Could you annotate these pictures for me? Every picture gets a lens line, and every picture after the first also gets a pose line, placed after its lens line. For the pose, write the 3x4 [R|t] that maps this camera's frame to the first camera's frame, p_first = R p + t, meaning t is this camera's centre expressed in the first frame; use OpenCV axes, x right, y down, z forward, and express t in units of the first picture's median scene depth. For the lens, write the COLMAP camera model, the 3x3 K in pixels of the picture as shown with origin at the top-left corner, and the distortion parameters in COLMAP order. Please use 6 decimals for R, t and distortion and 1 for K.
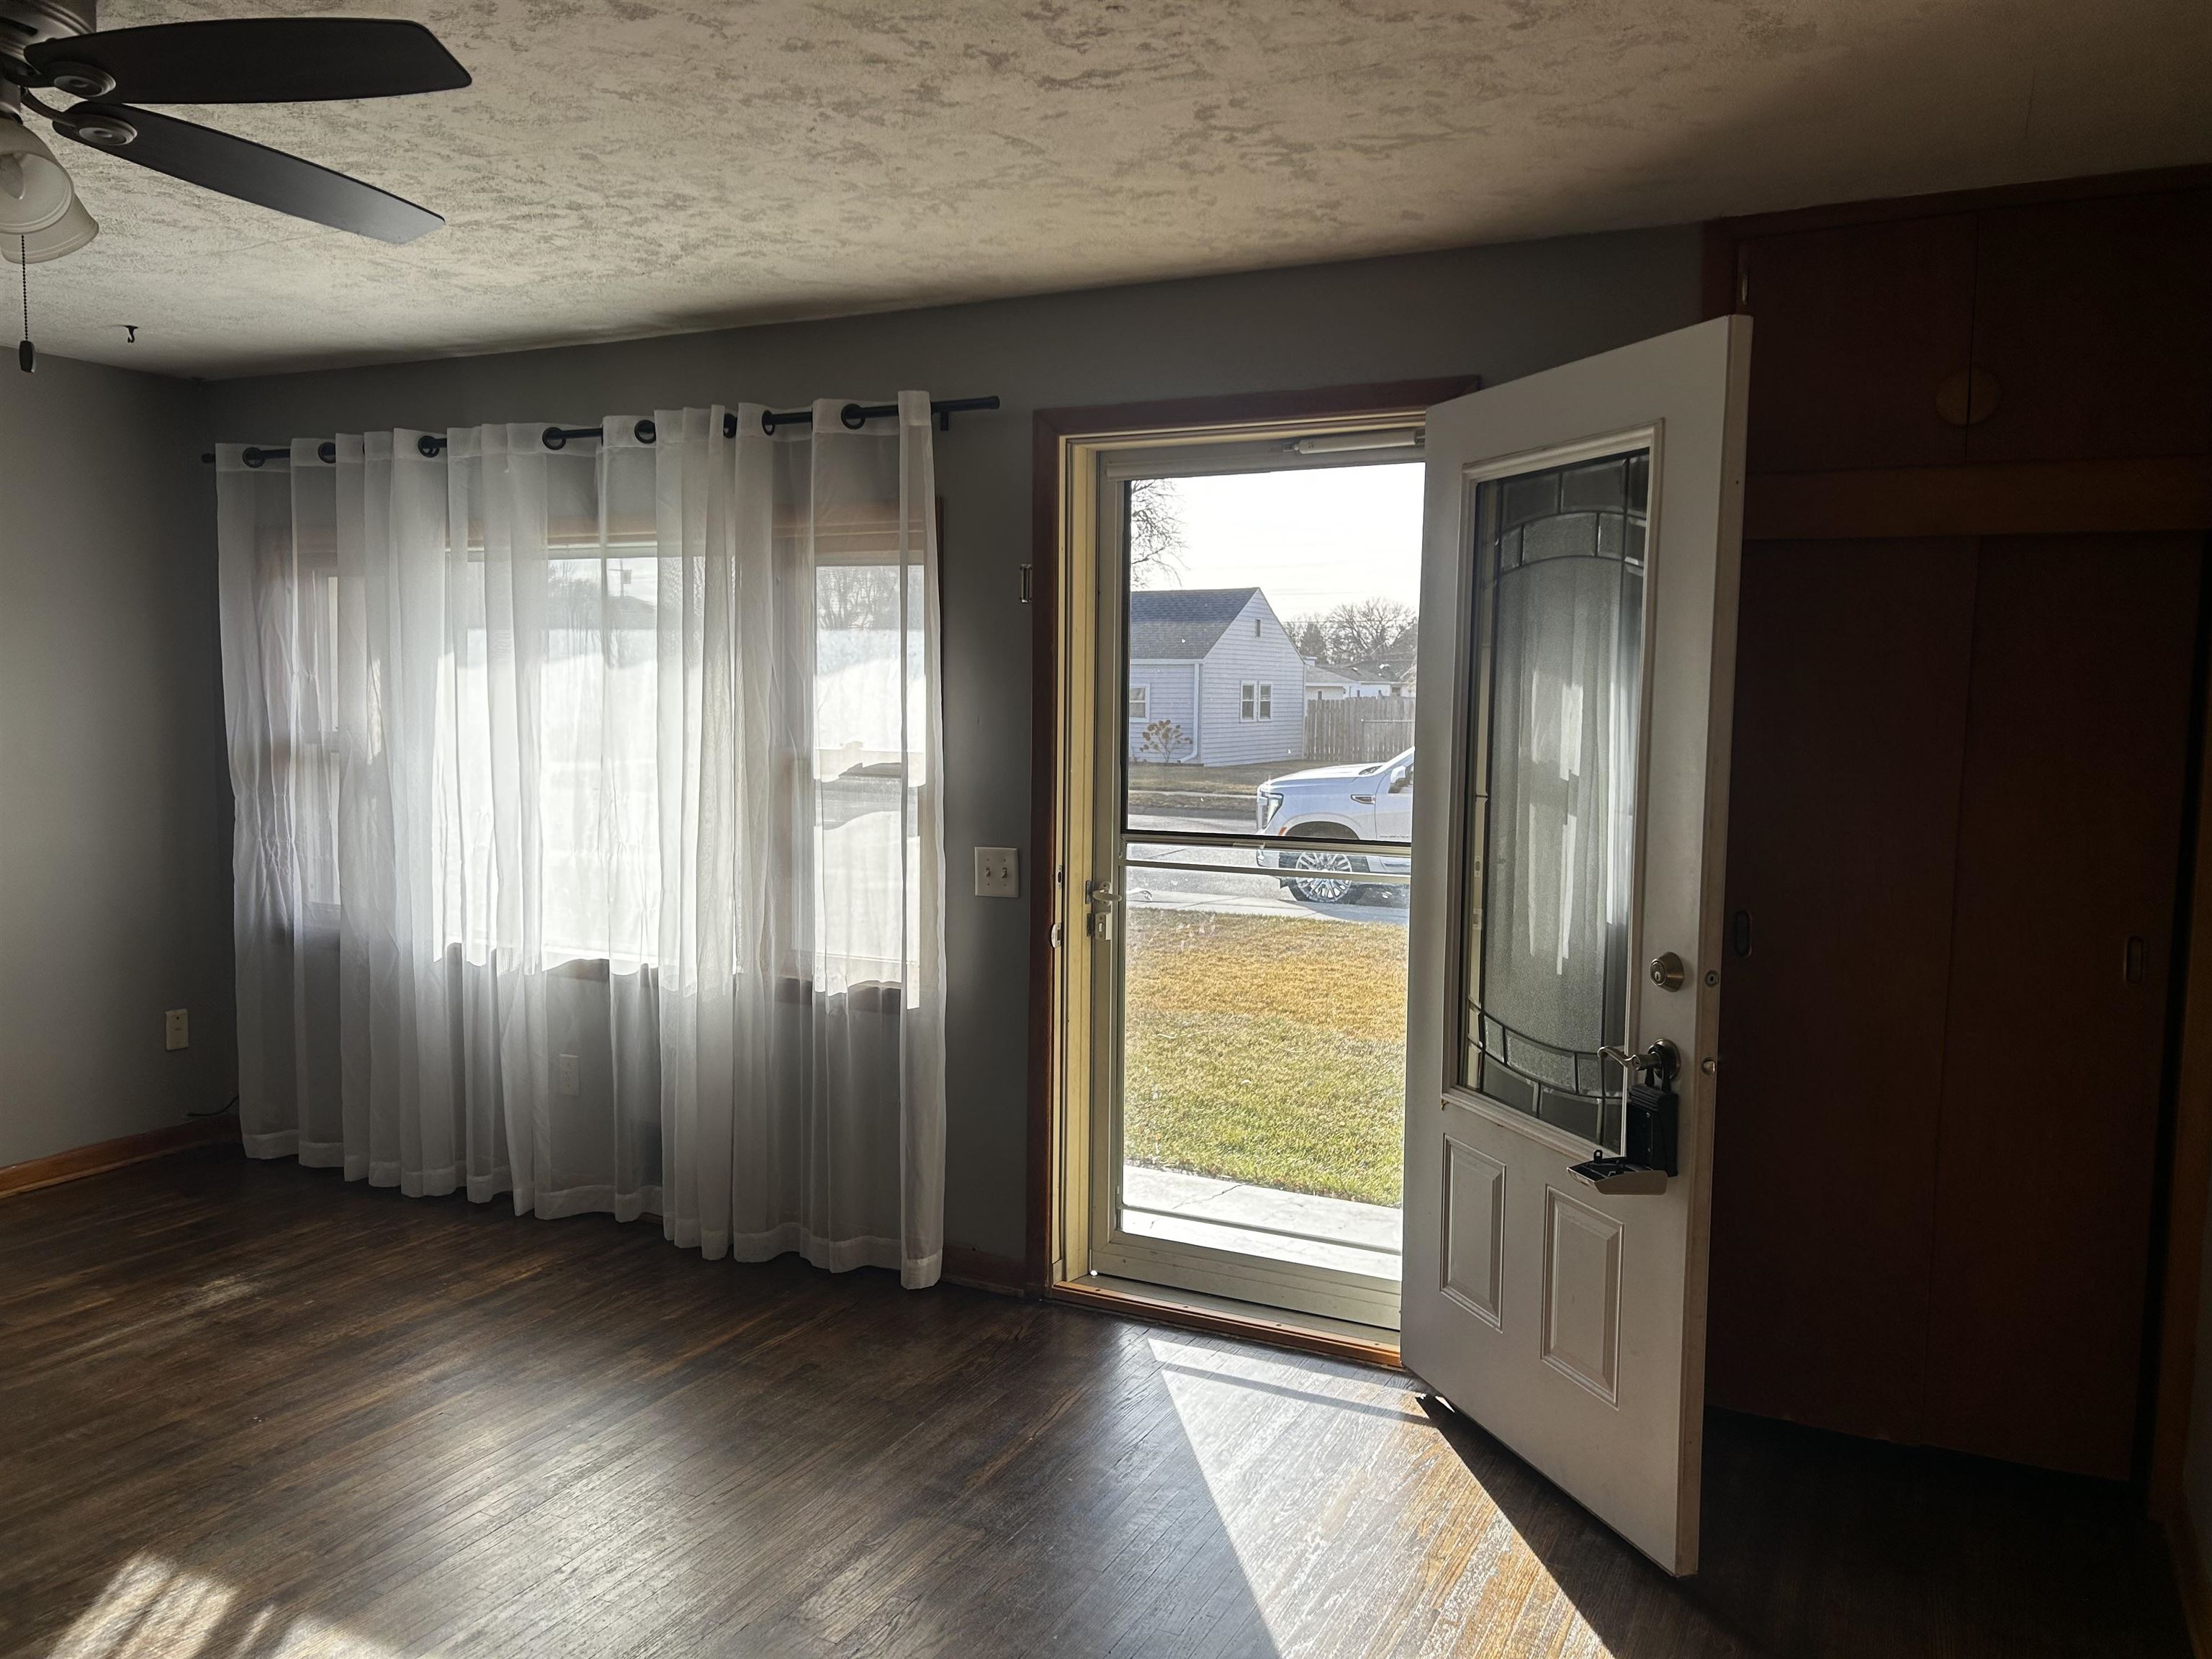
lens RADIAL K [[1636.8, 0, 1106.0], [0, 1636.8, 829.5], [0, 0, 1]] dist [0.058037, -0.076771]
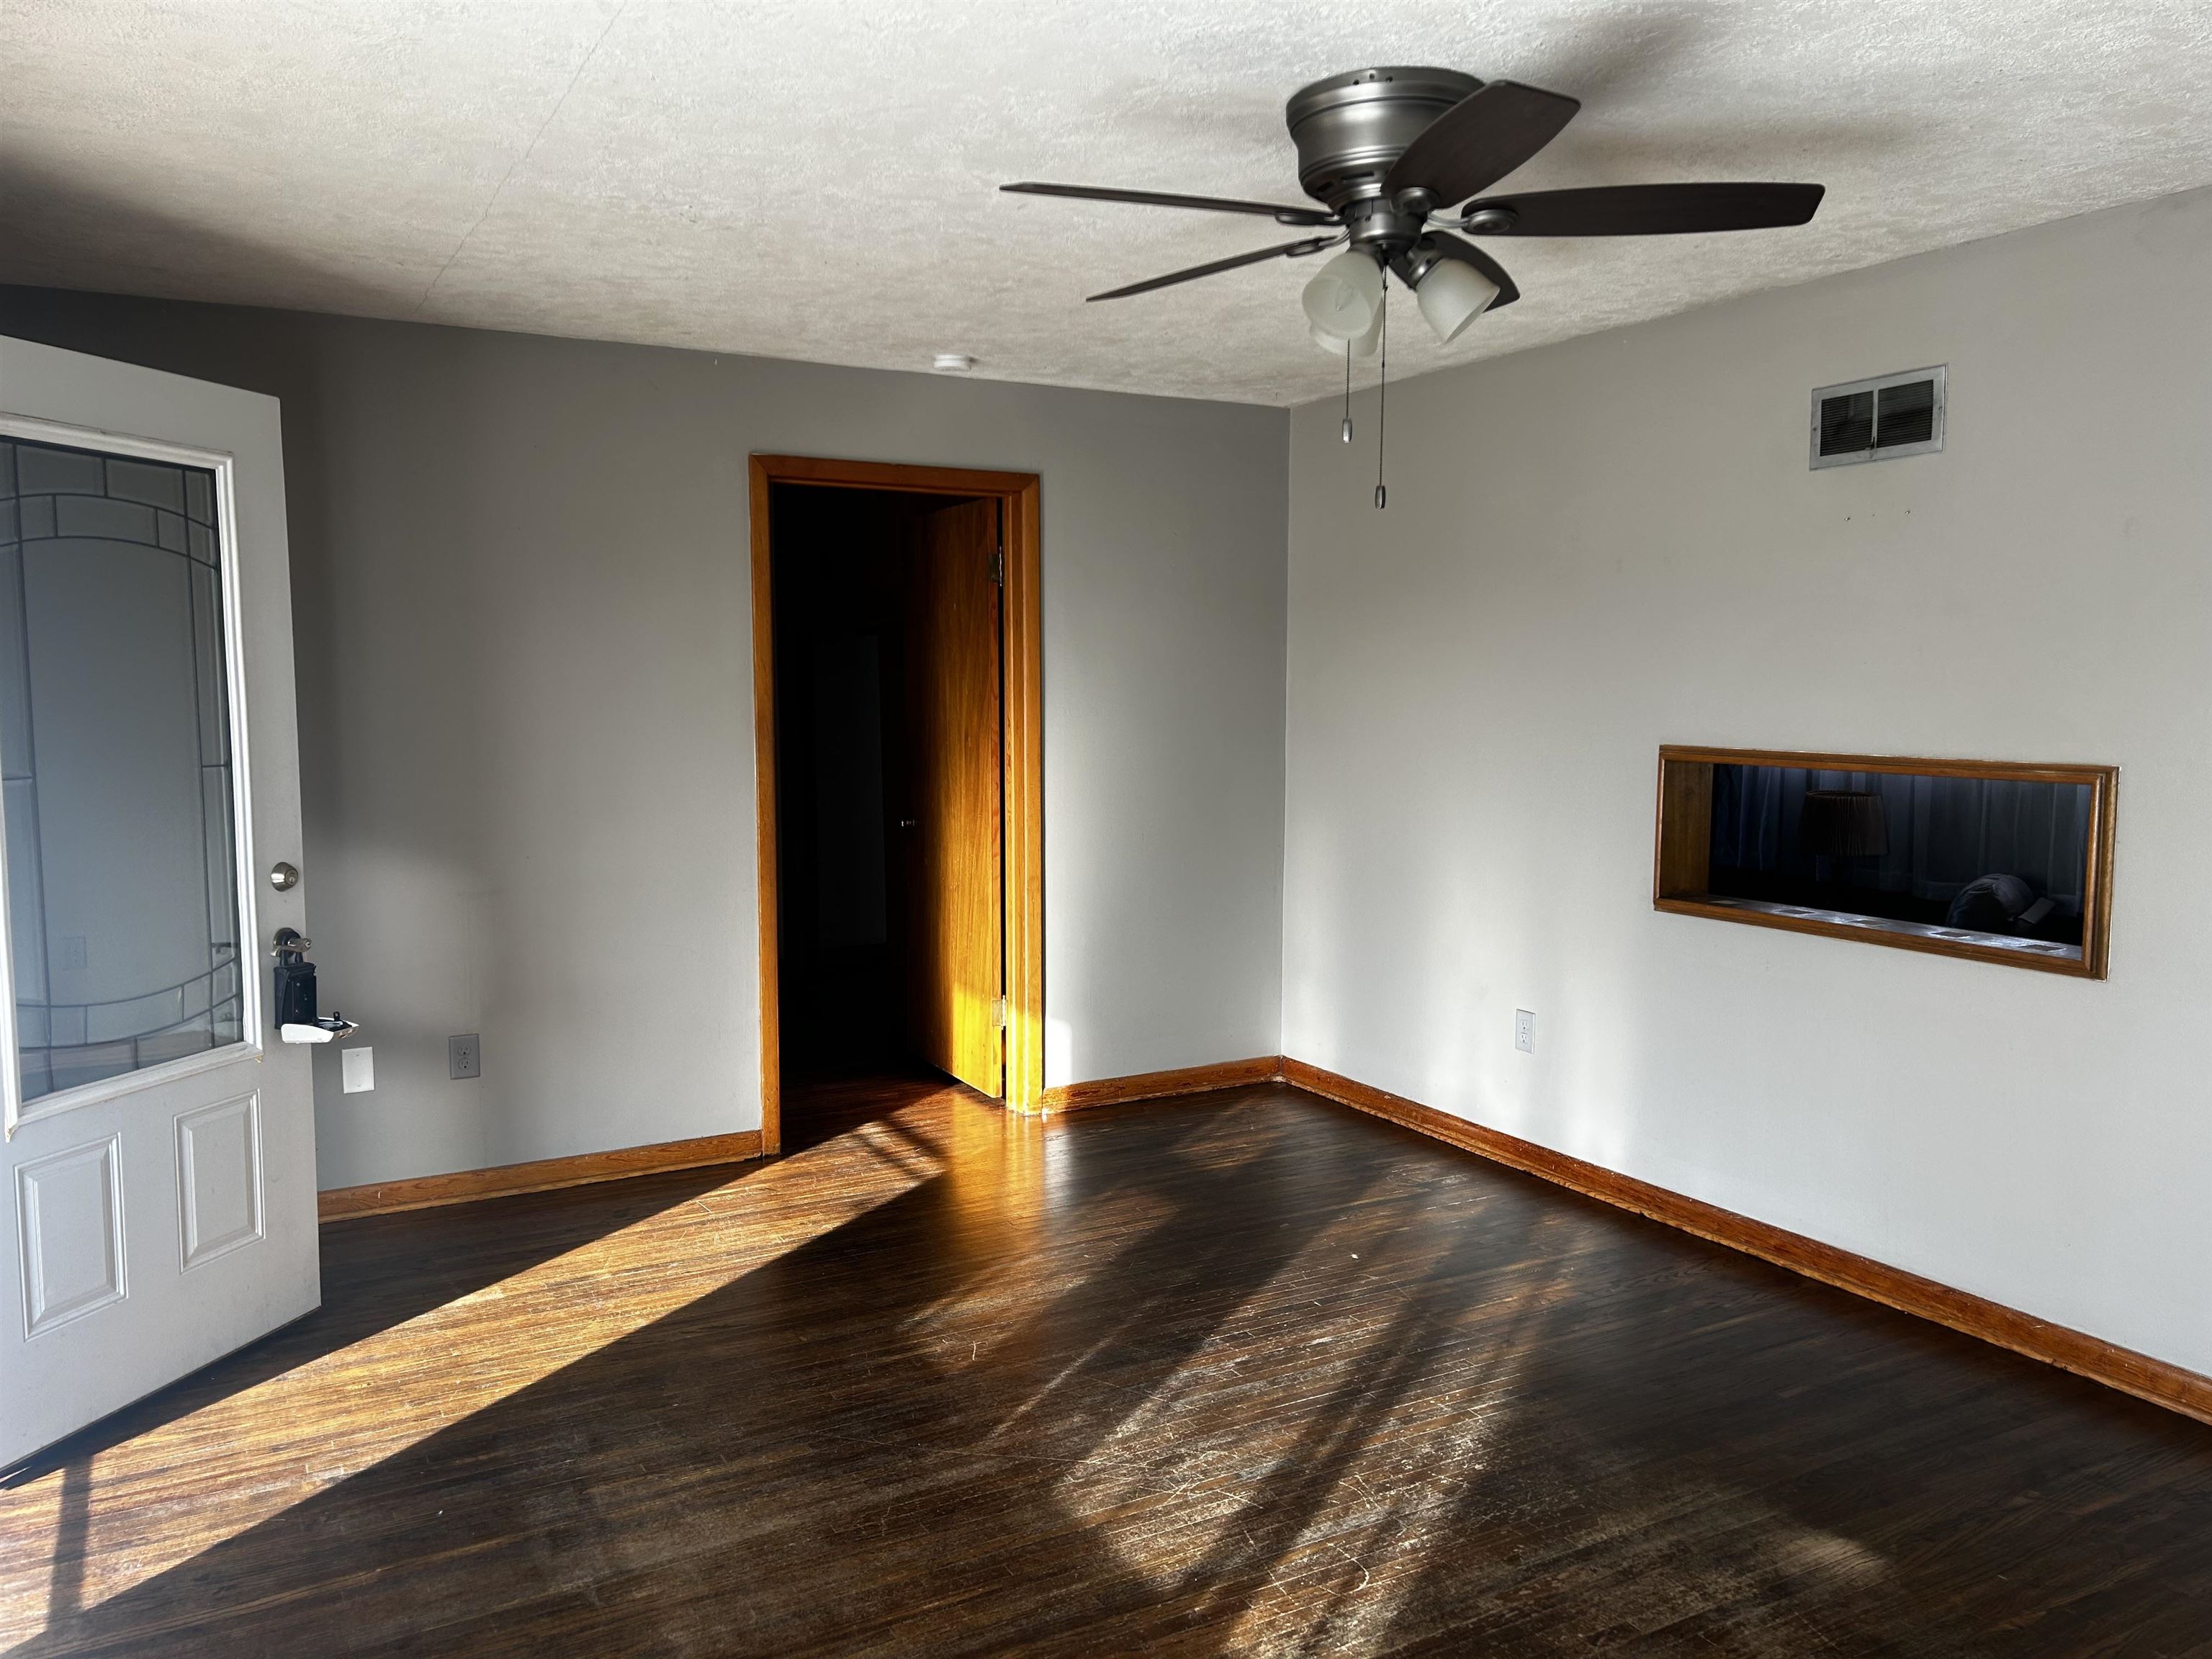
lens RADIAL K [[1639.1, 0, 1164.4], [0, 1639.1, 870.0], [0, 0, 1]] dist [-0.003147, -0.004098]
pose [[-0.846171, -0.075561, 0.527528, -0.644910], [0.032098, 0.980873, 0.191983, -0.101833], [-0.531944, 0.179383, -0.827561, 1.151853]]
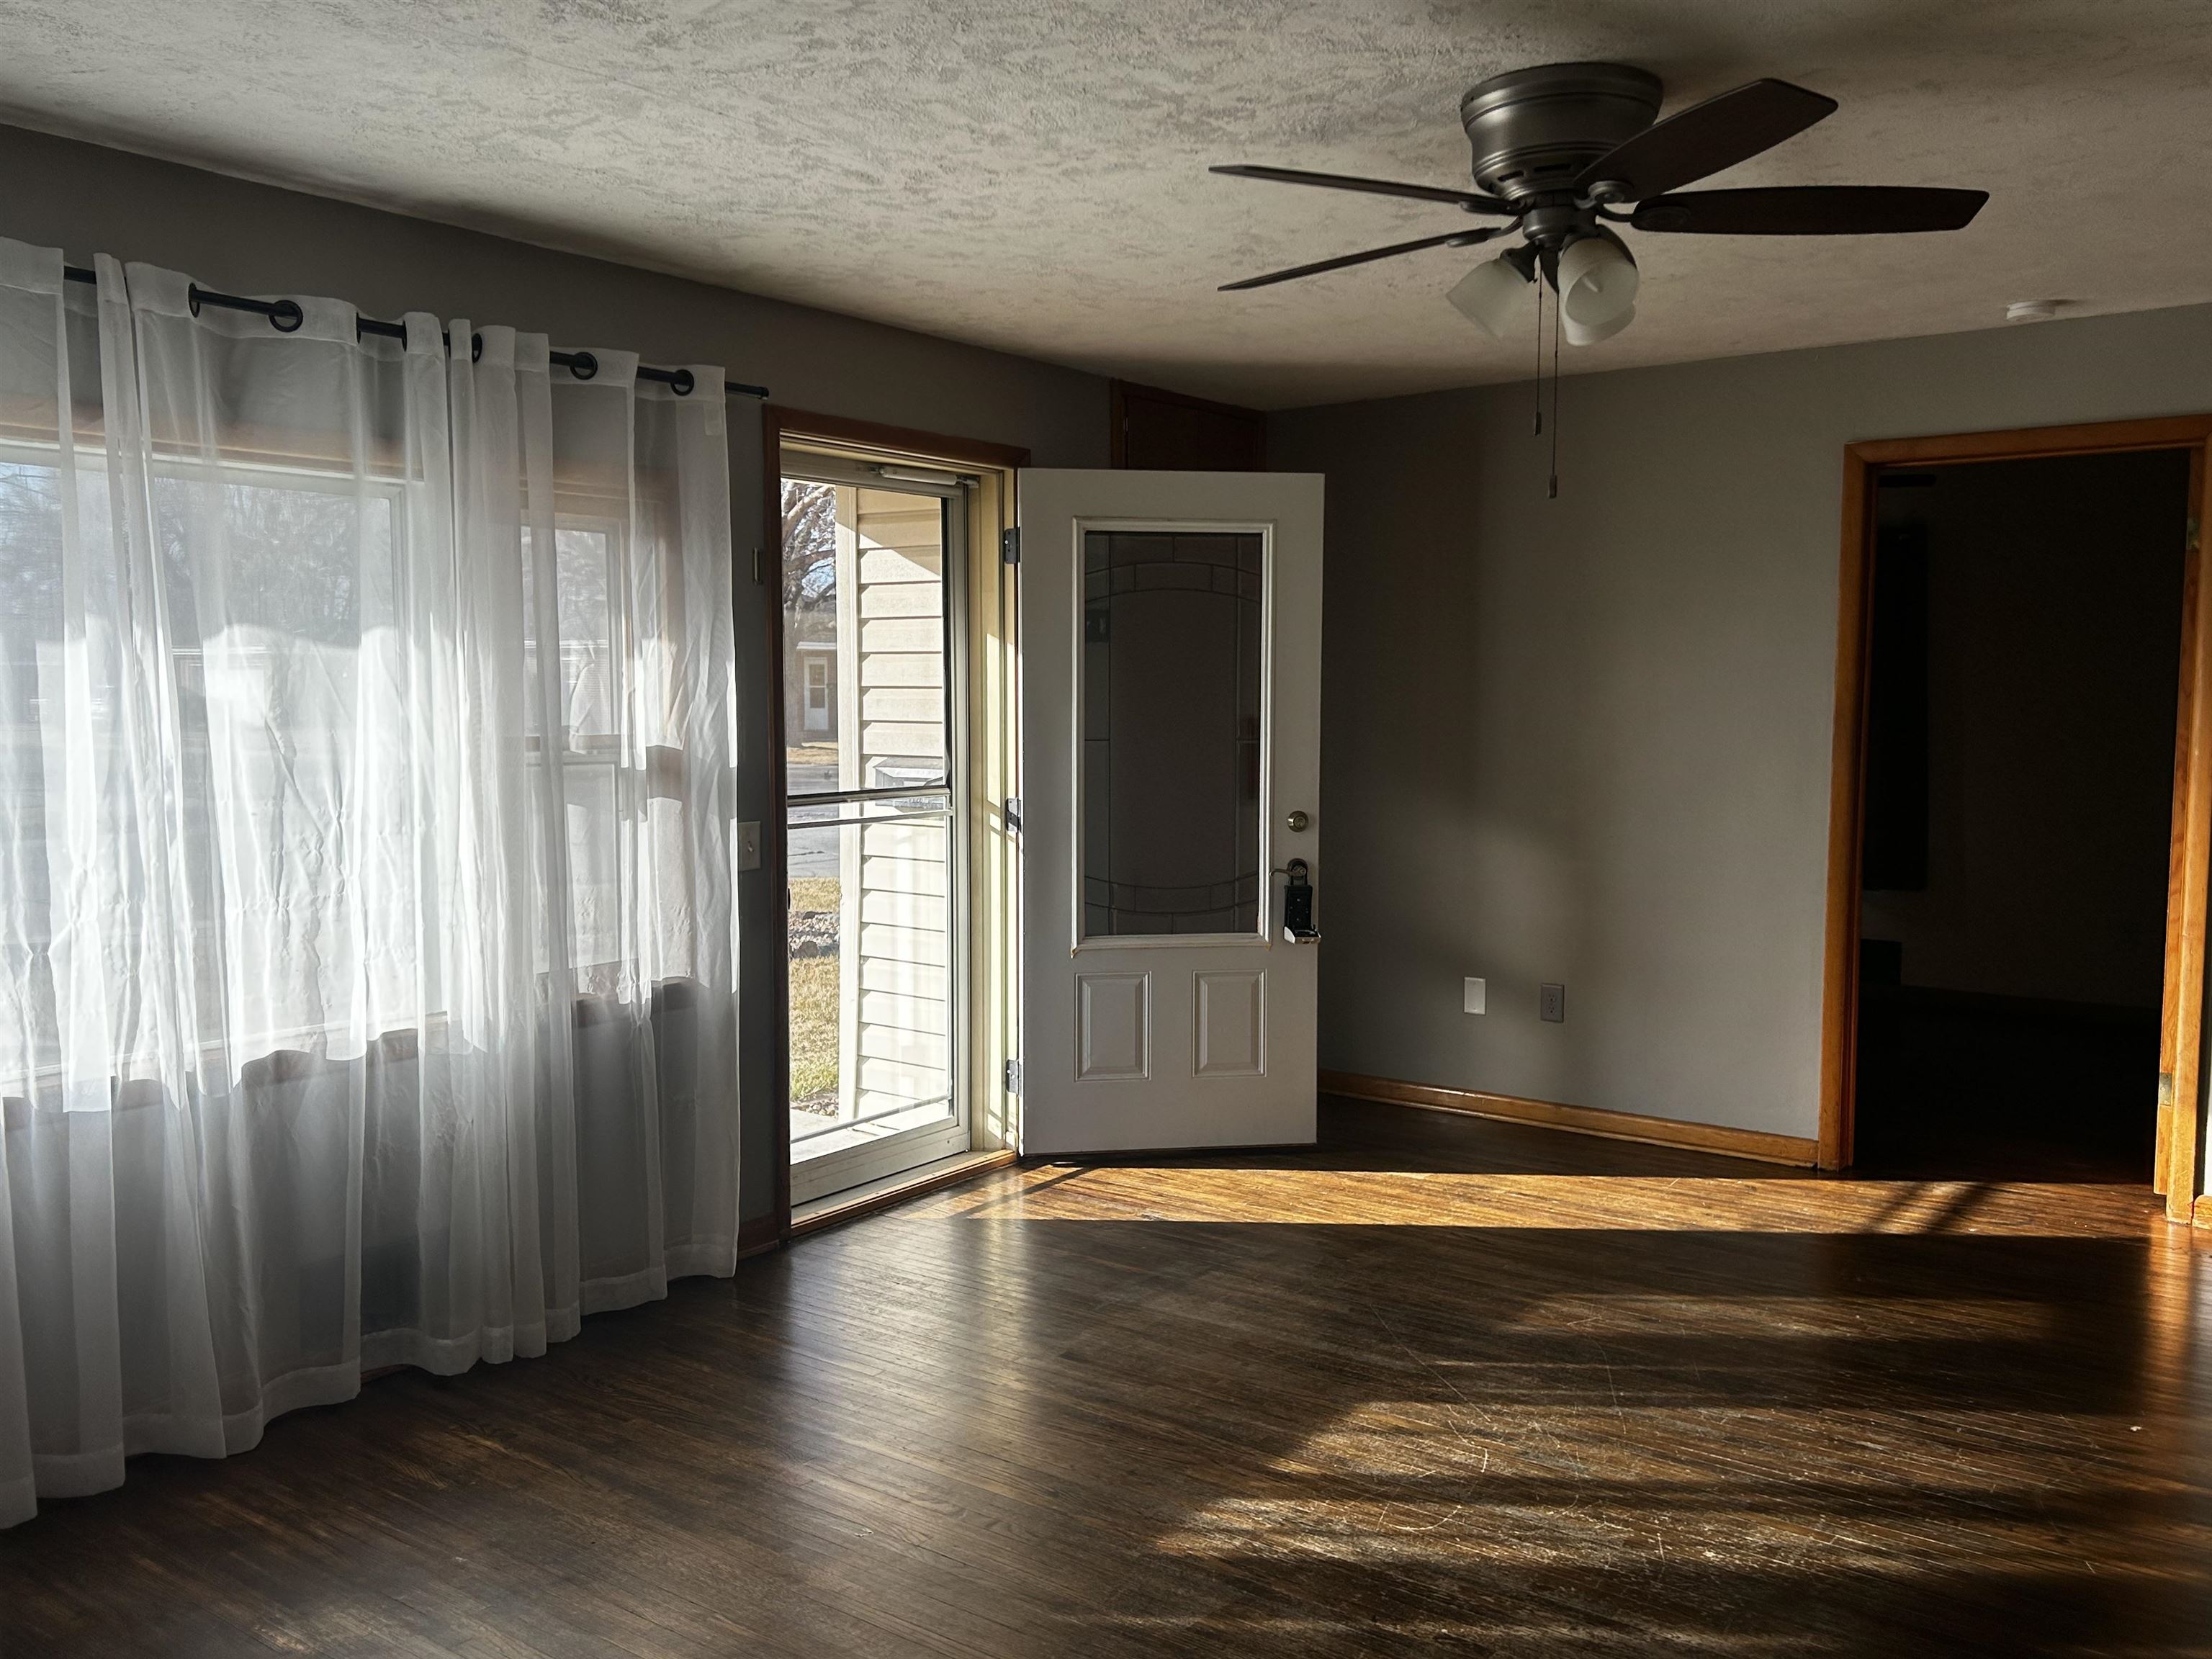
lens RADIAL K [[1824.2, 0, 1109.3], [0, 1824.2, 887.4], [0, 0, 1]] dist [0.043114, -0.005102]
pose [[0.171731, -0.121876, 0.977576, -1.145105], [0.084906, 0.990457, 0.108567, -0.054569], [-0.981478, 0.064357, 0.180440, 0.564698]]
